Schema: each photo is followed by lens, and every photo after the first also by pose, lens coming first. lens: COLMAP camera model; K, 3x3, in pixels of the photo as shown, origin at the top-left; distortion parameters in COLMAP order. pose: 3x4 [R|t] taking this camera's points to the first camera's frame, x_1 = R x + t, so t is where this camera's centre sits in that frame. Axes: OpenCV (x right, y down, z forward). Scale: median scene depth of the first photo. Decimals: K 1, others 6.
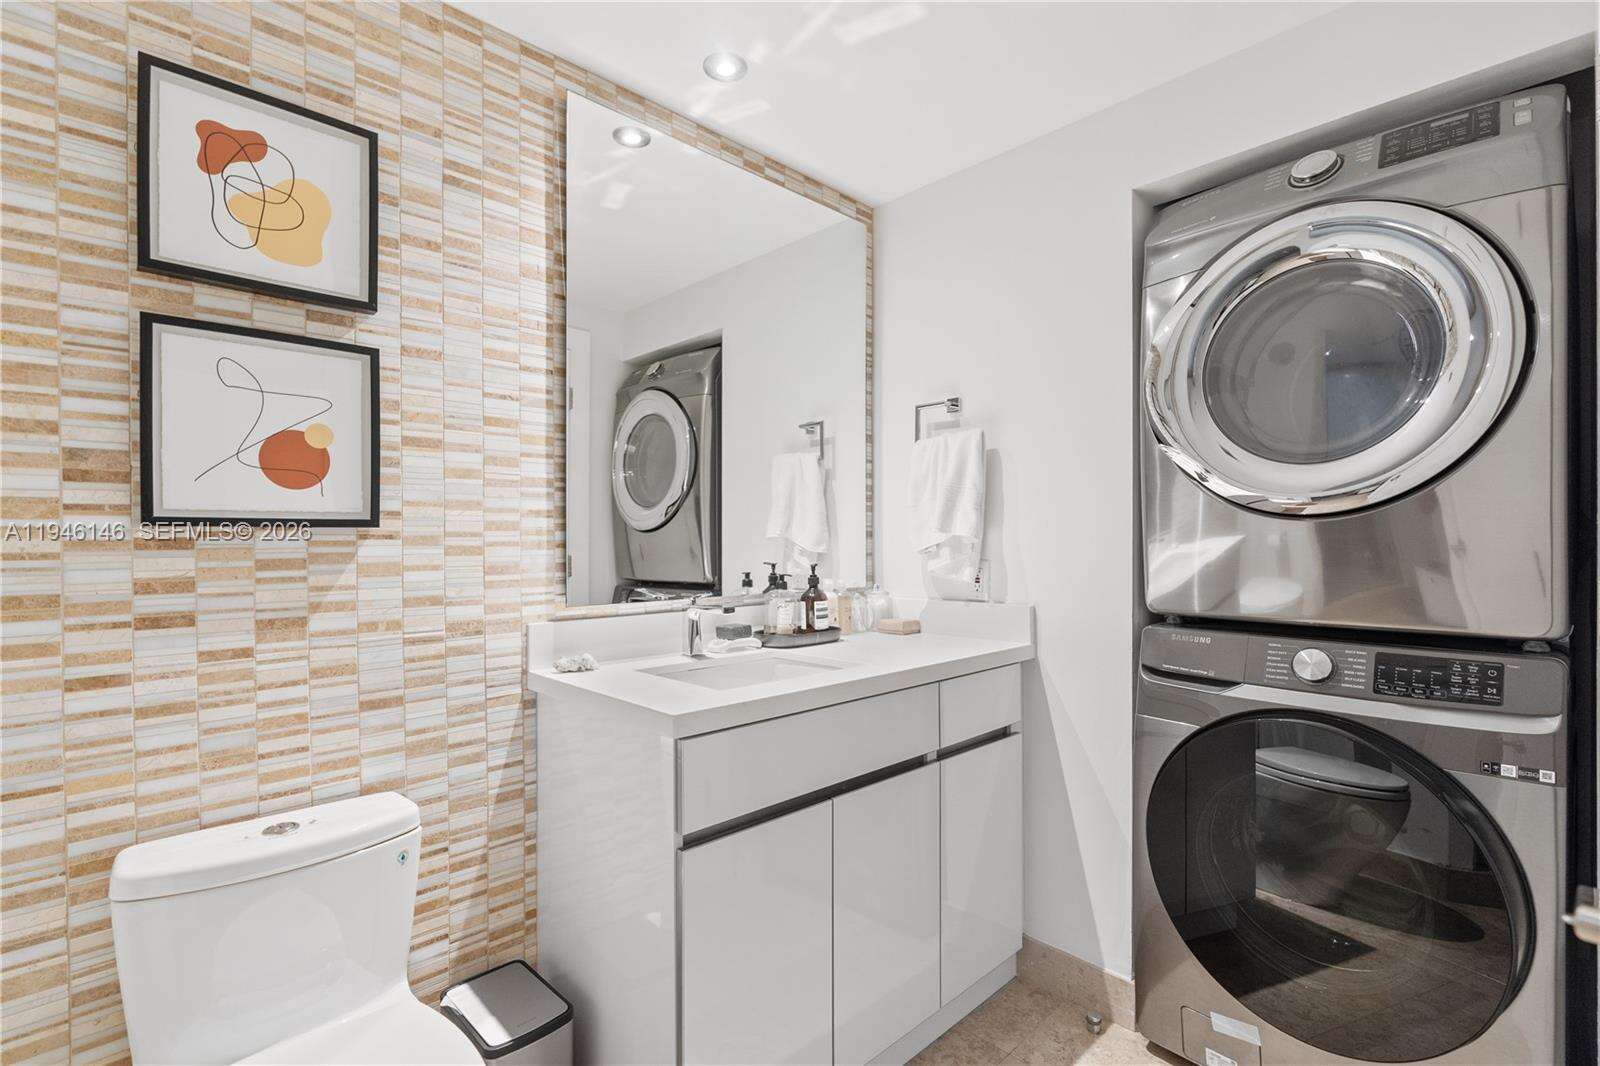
lens RADIAL K [[731.0, 0, 800.0], [0, 731.0, 533.0], [0, 0, 1]] dist [-0.005208, 0.000432]
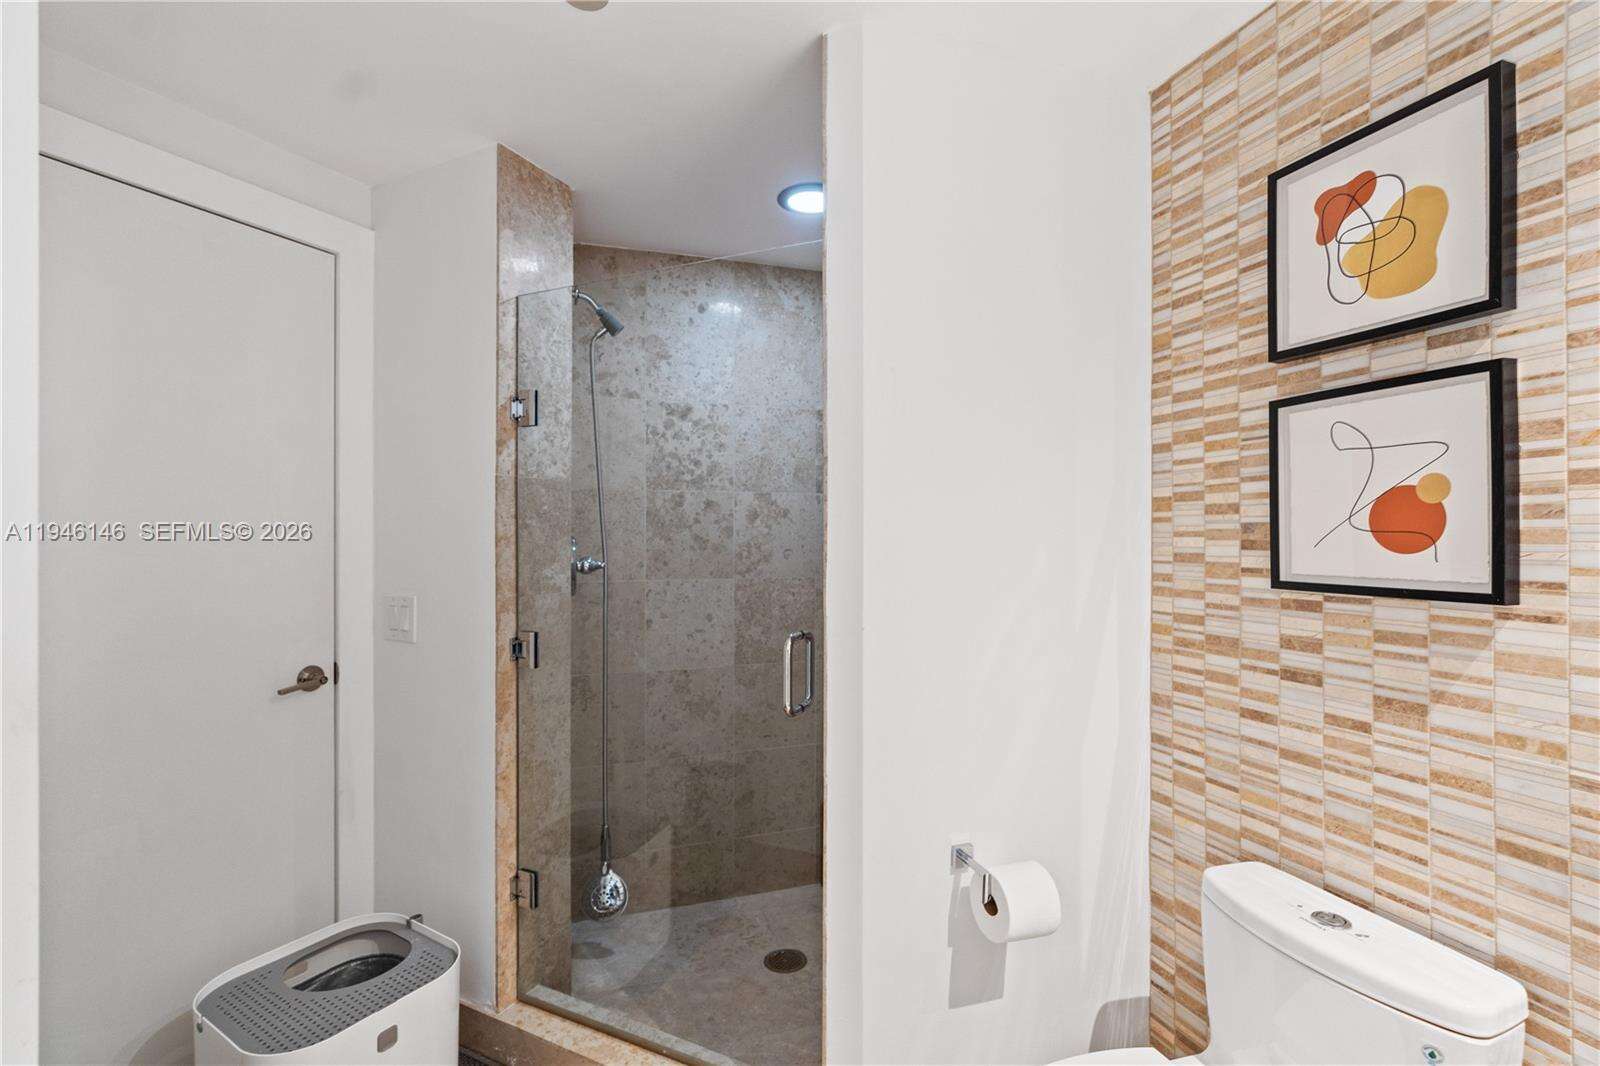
lens RADIAL K [[731.0, 0, 800.0], [0, 731.0, 533.0], [0, 0, 1]] dist [-0.005208, 0.000432]
pose [[-0.435059, -0.001845, -0.900400, 0.408116], [0.002890, 0.999990, -0.003445, -0.086046], [0.900397, -0.004101, -0.435049, 0.753102]]
